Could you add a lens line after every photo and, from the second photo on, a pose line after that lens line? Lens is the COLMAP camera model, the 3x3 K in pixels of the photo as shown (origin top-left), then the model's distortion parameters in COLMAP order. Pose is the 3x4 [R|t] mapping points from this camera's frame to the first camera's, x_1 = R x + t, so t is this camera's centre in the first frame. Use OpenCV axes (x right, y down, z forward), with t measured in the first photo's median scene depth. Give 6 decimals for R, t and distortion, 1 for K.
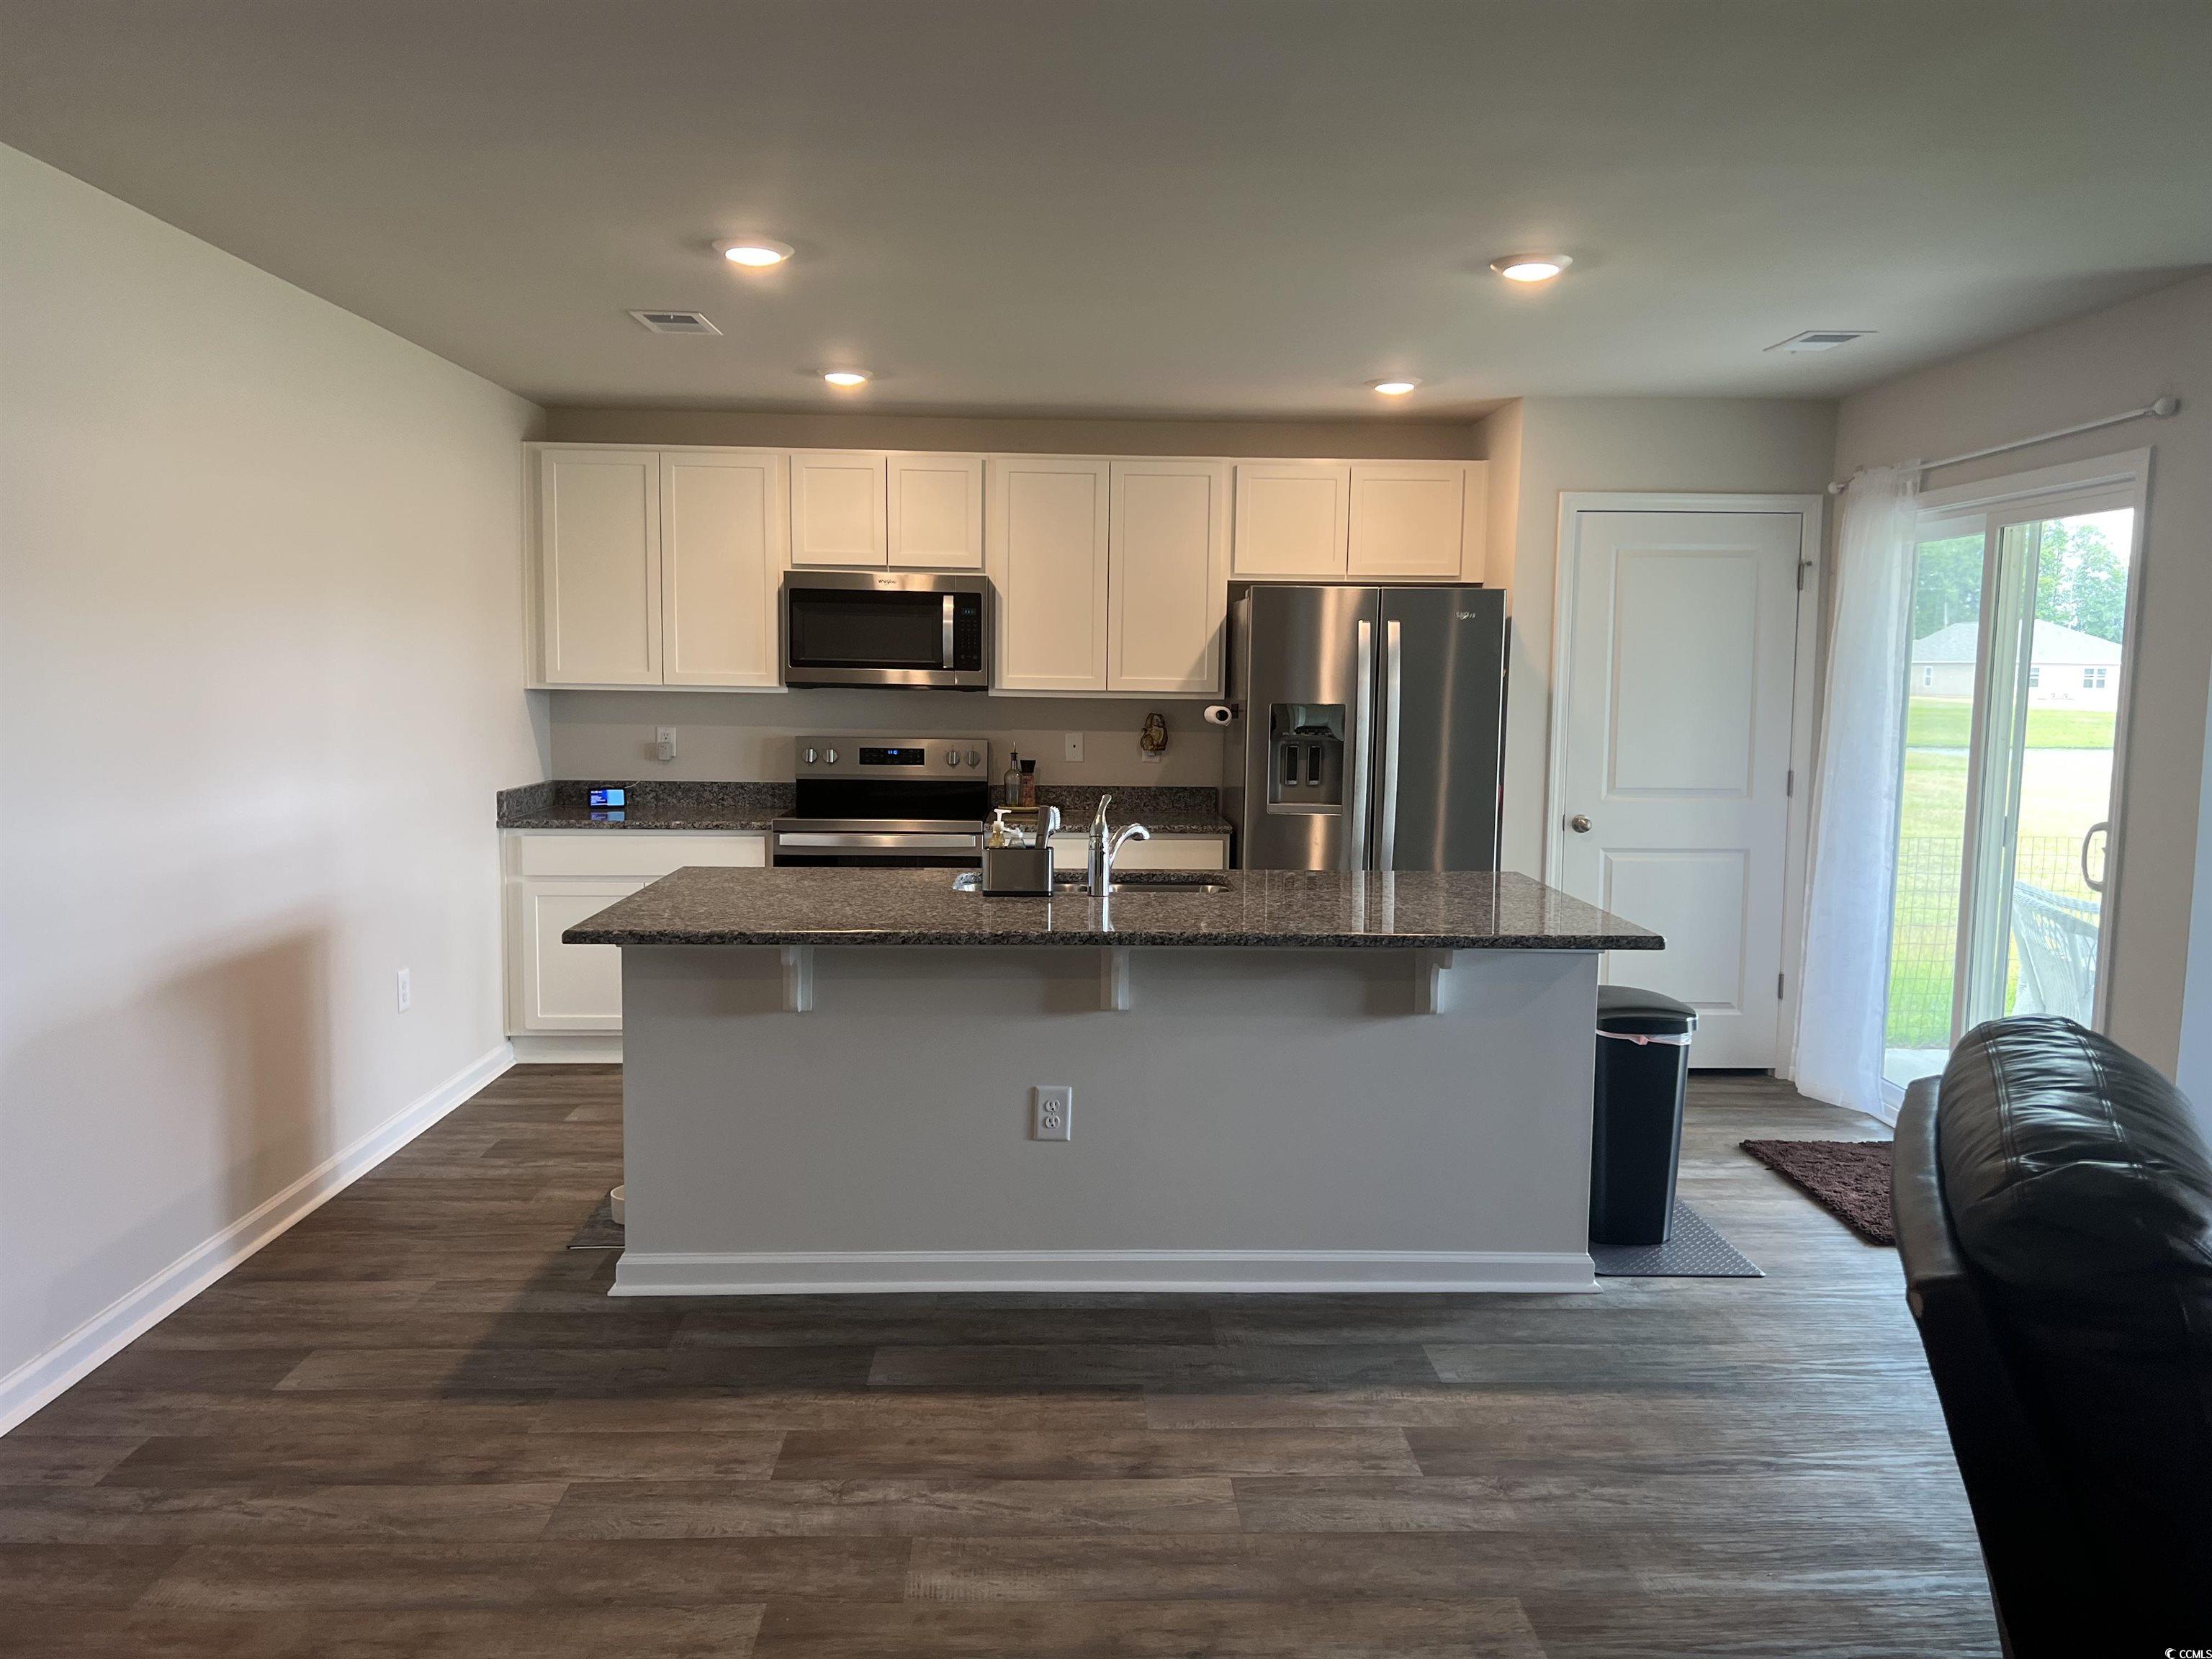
lens RADIAL K [[1664.8, 0, 1106.0], [0, 1664.8, 829.5], [0, 0, 1]] dist [0.048764, -0.055912]
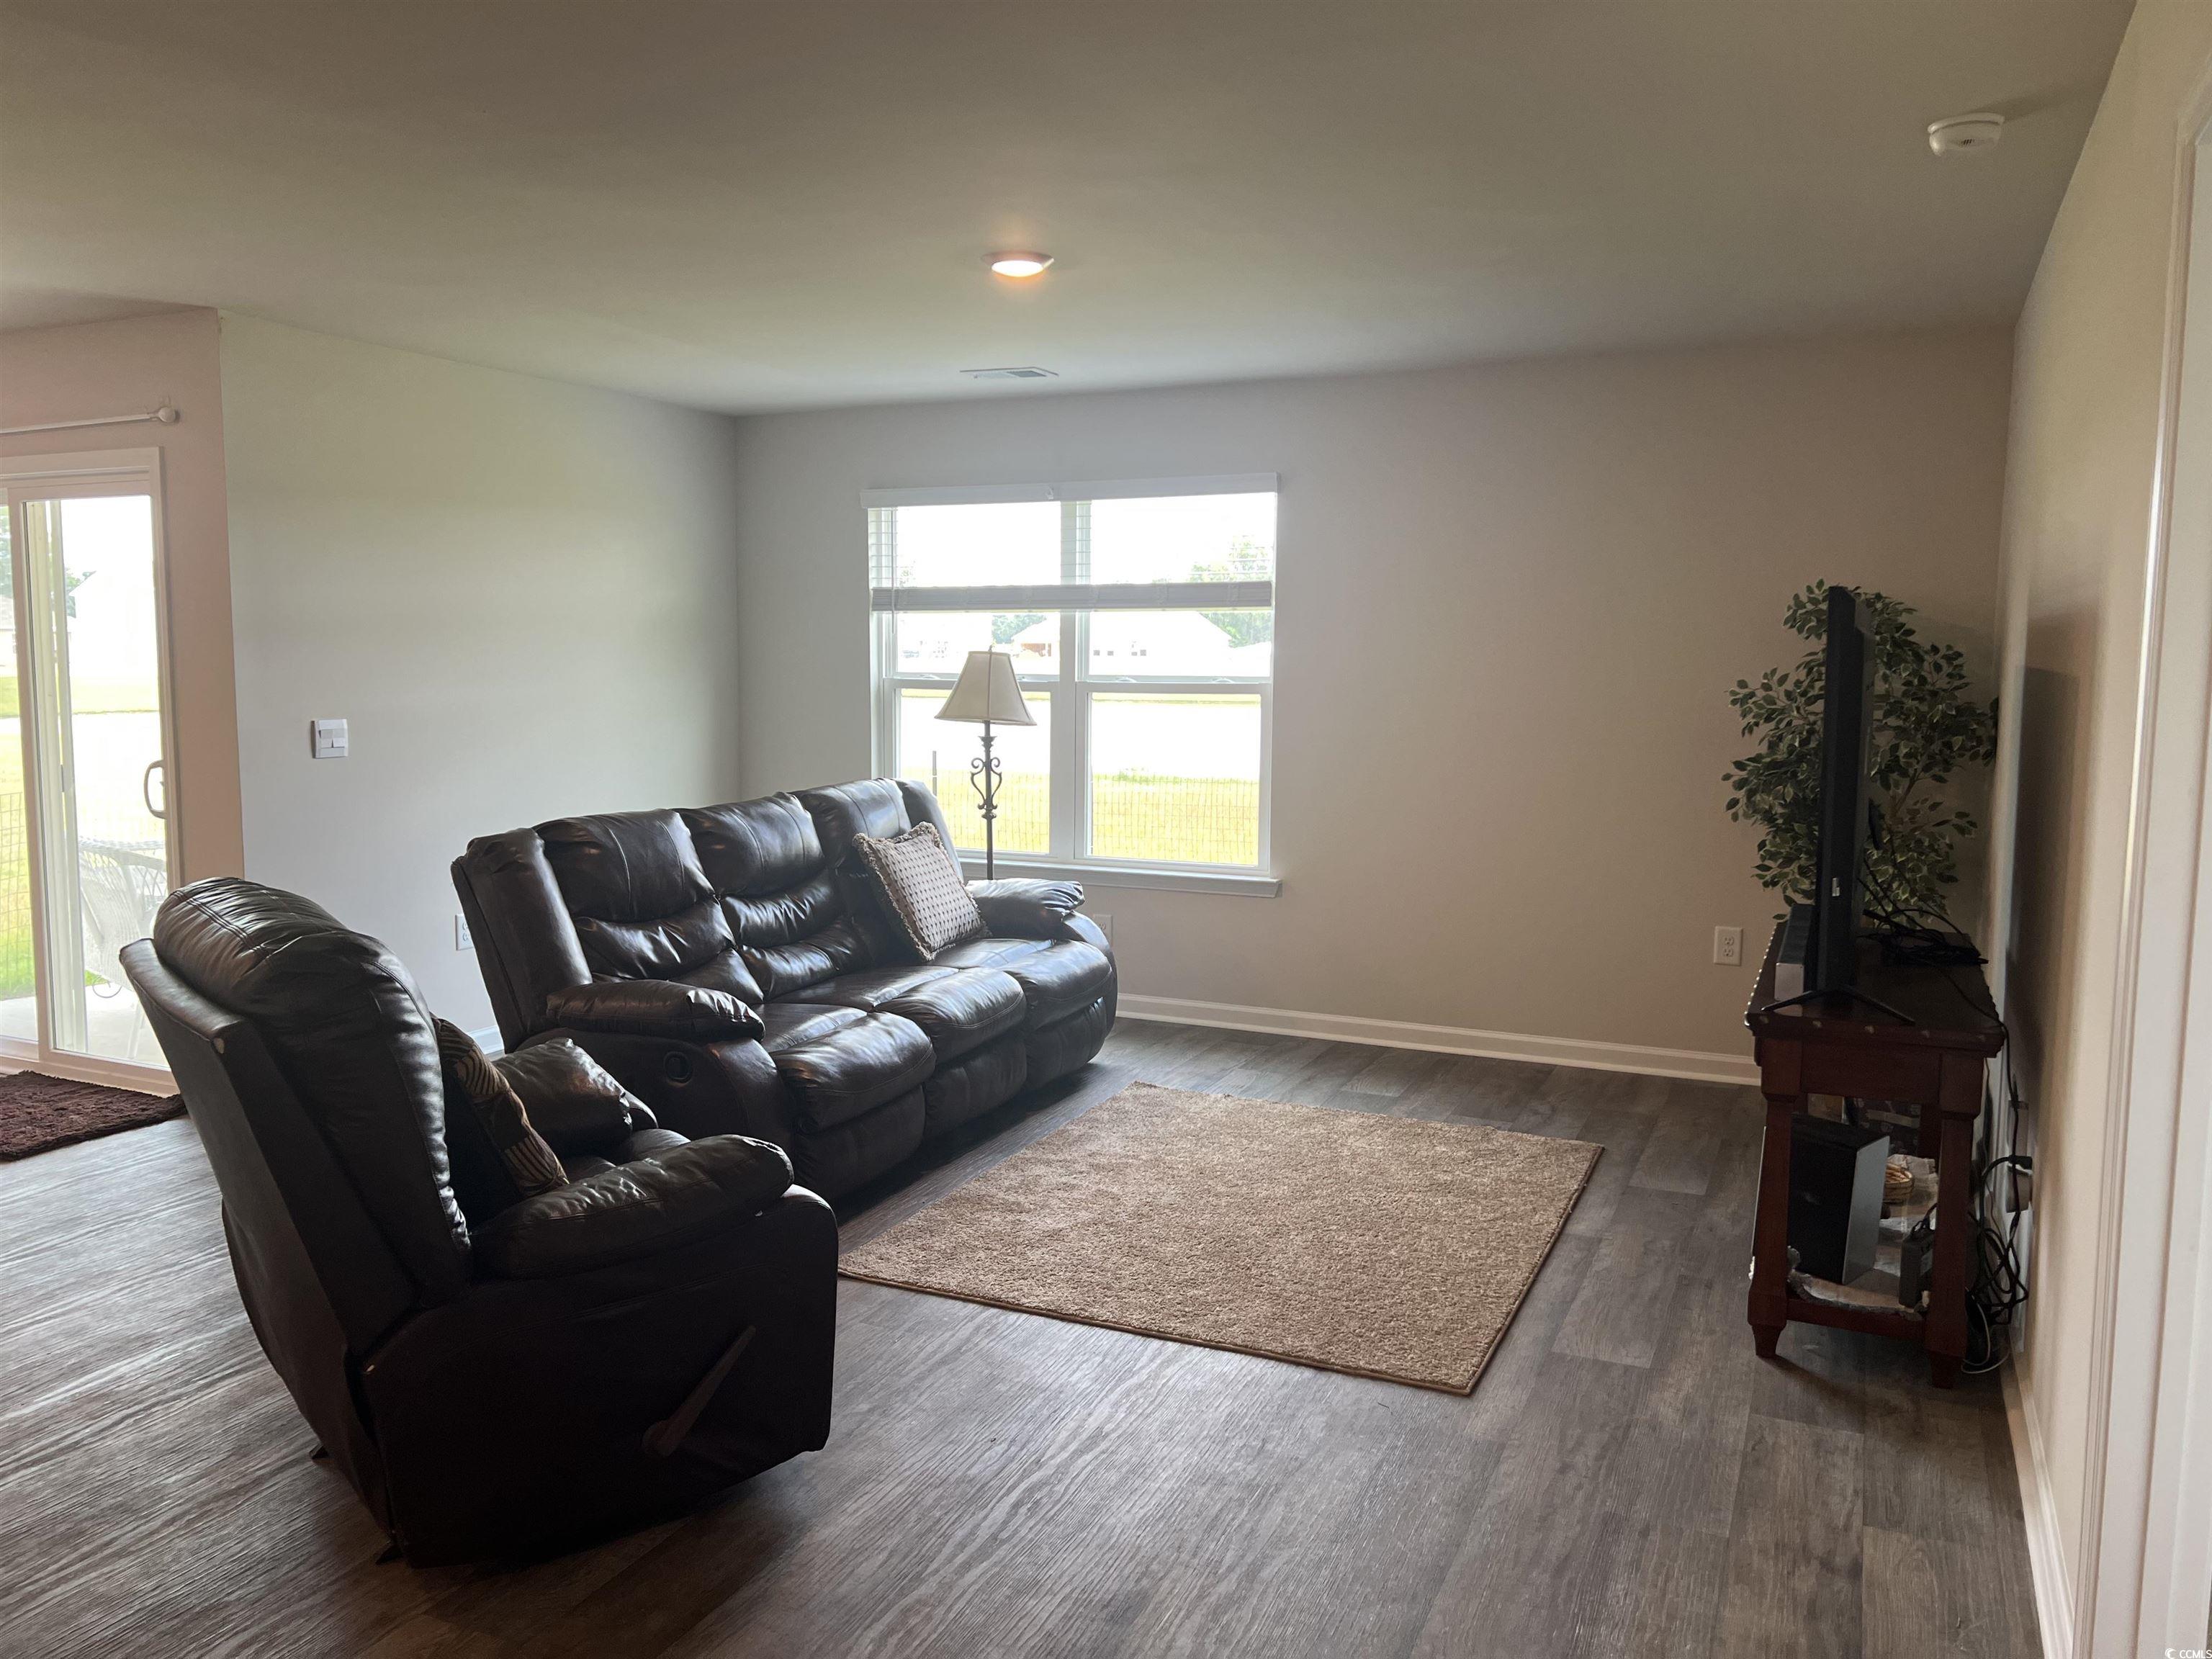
lens RADIAL K [[1639.7, 0, 1106.0], [0, 1639.7, 816.4], [0, 0, 1]] dist [0.073498, -0.068144]
pose [[0.453828, -0.102347, 0.885192, -0.151117], [0.090129, 0.993560, 0.068669, 0.014504], [-0.886520, 0.048617, 0.460130, -0.135168]]
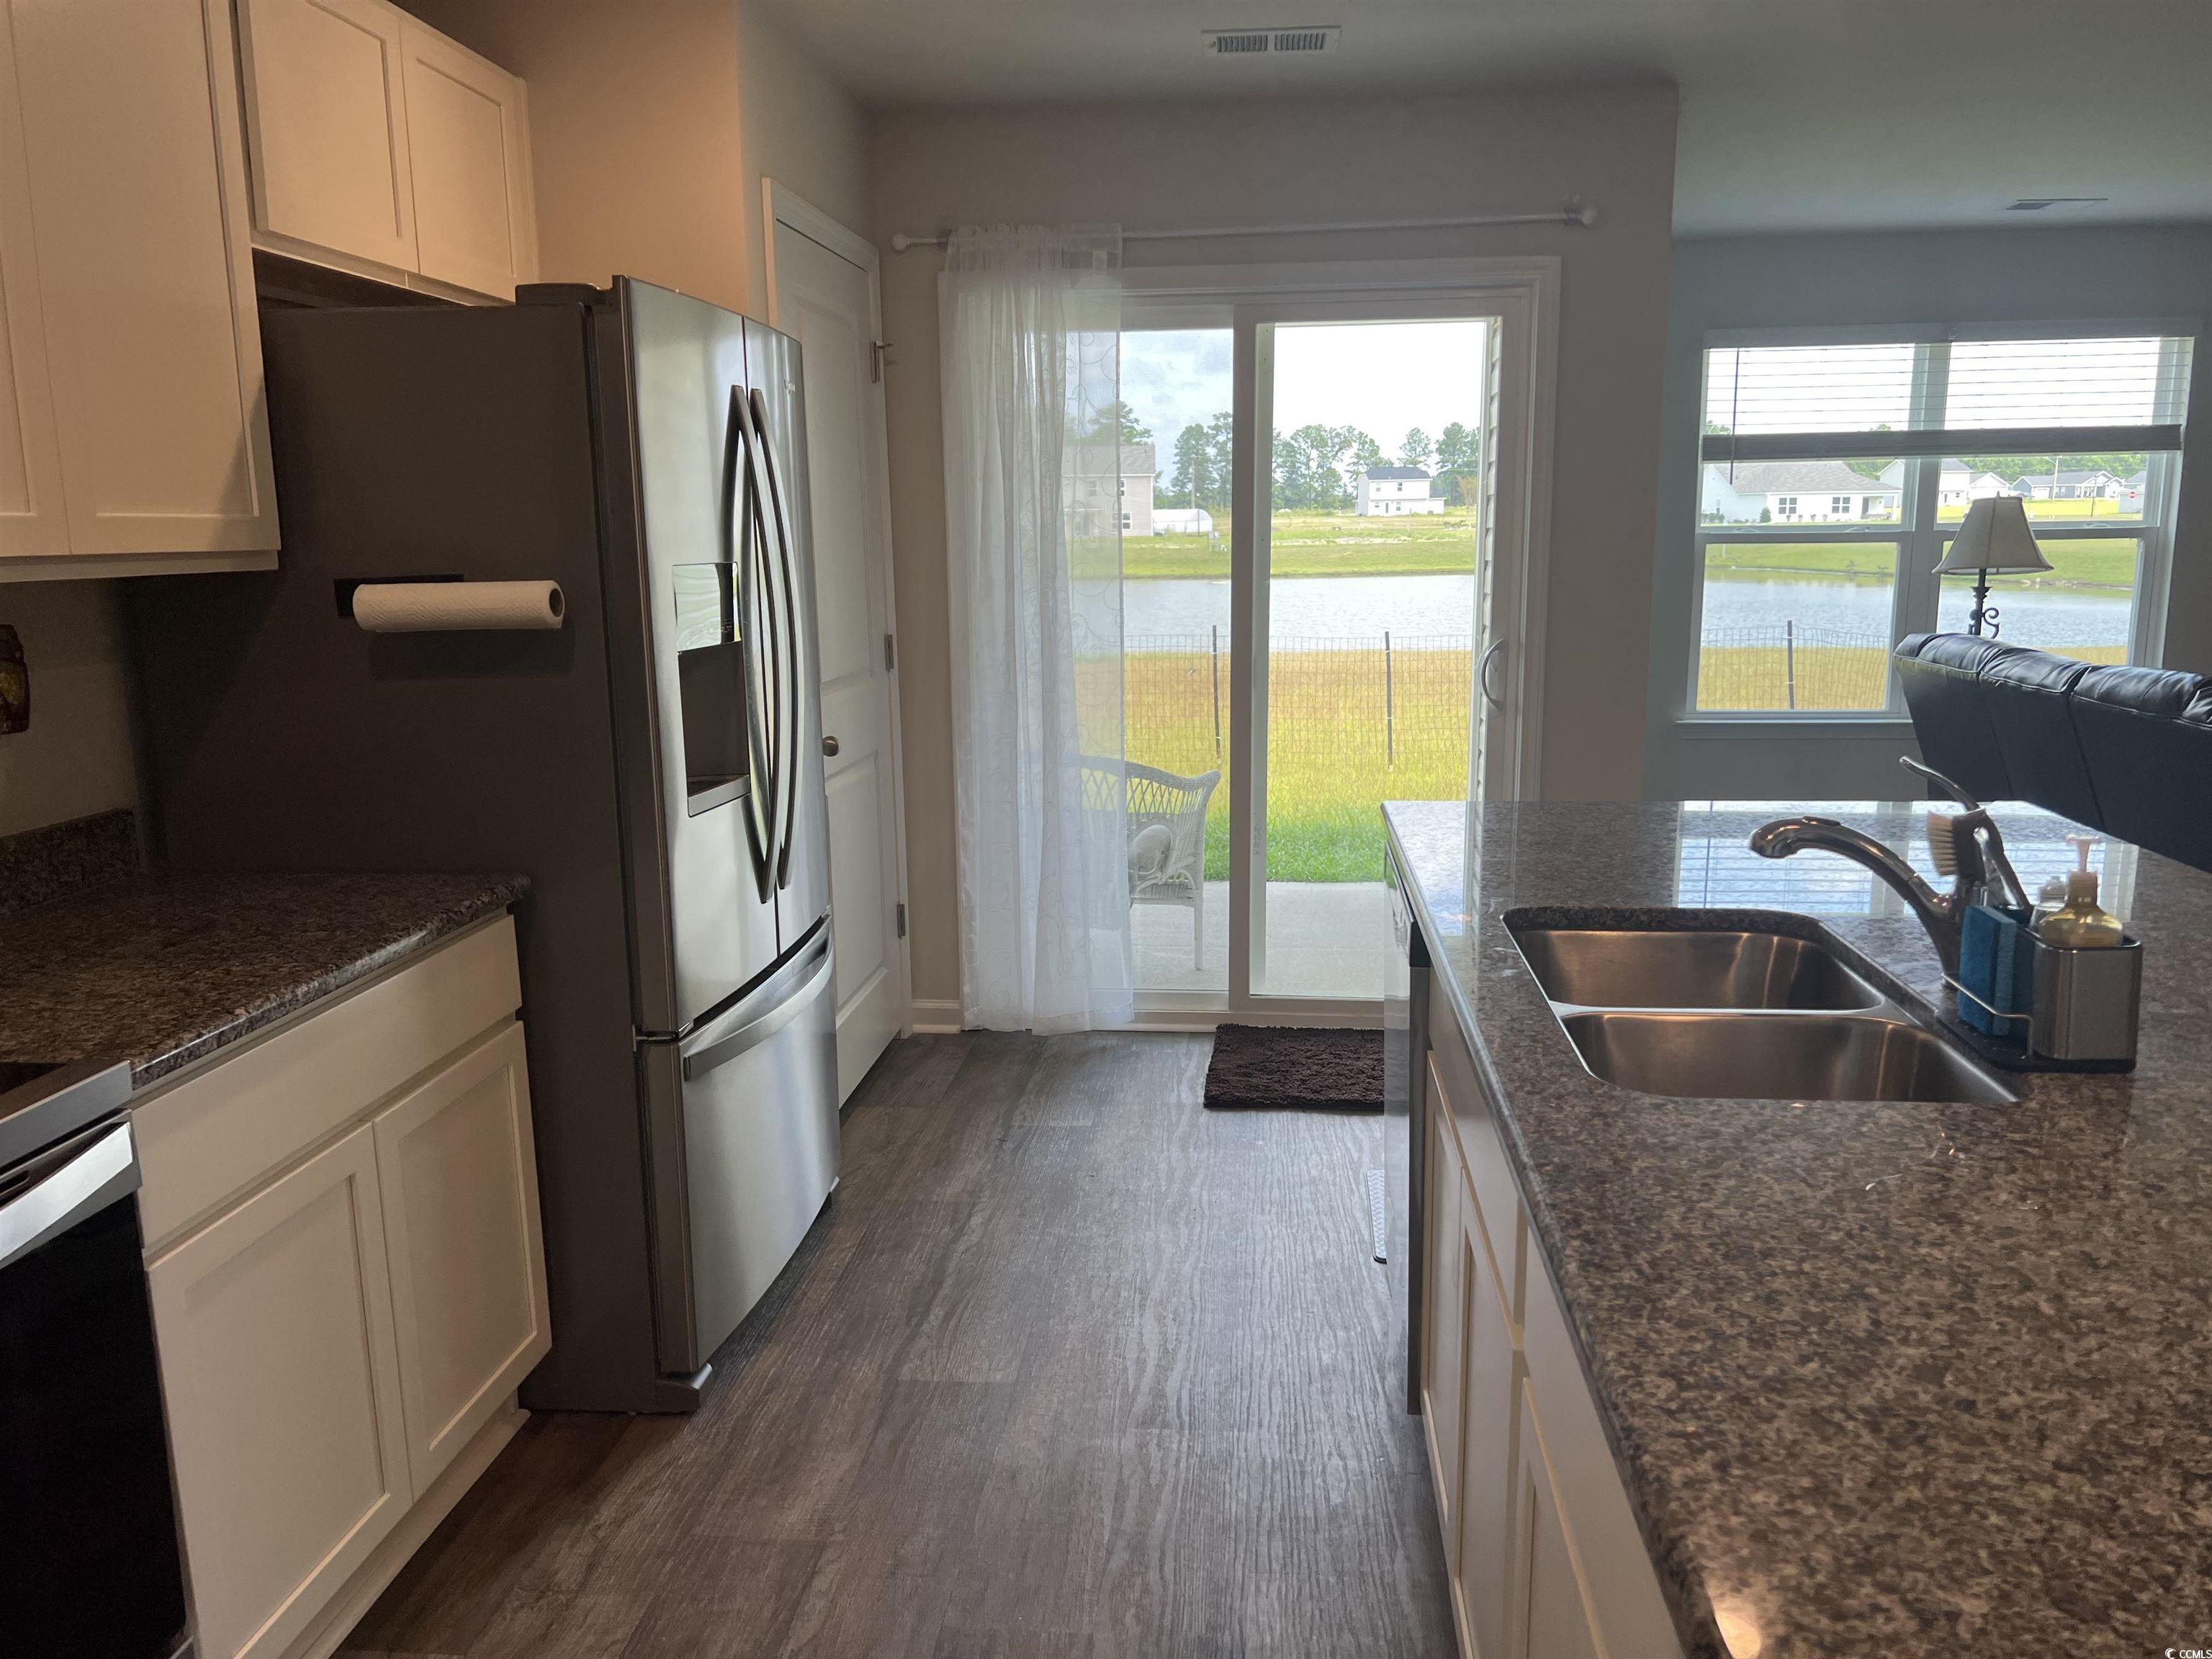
lens RADIAL K [[1664.8, 0, 1106.0], [0, 1664.8, 829.5], [0, 0, 1]] dist [0.048764, -0.055912]
pose [[0.125763, -0.191329, 0.973436, -0.436437], [0.113399, 0.977567, 0.177490, -0.098892], [-0.985558, 0.088065, 0.144638, 1.131763]]
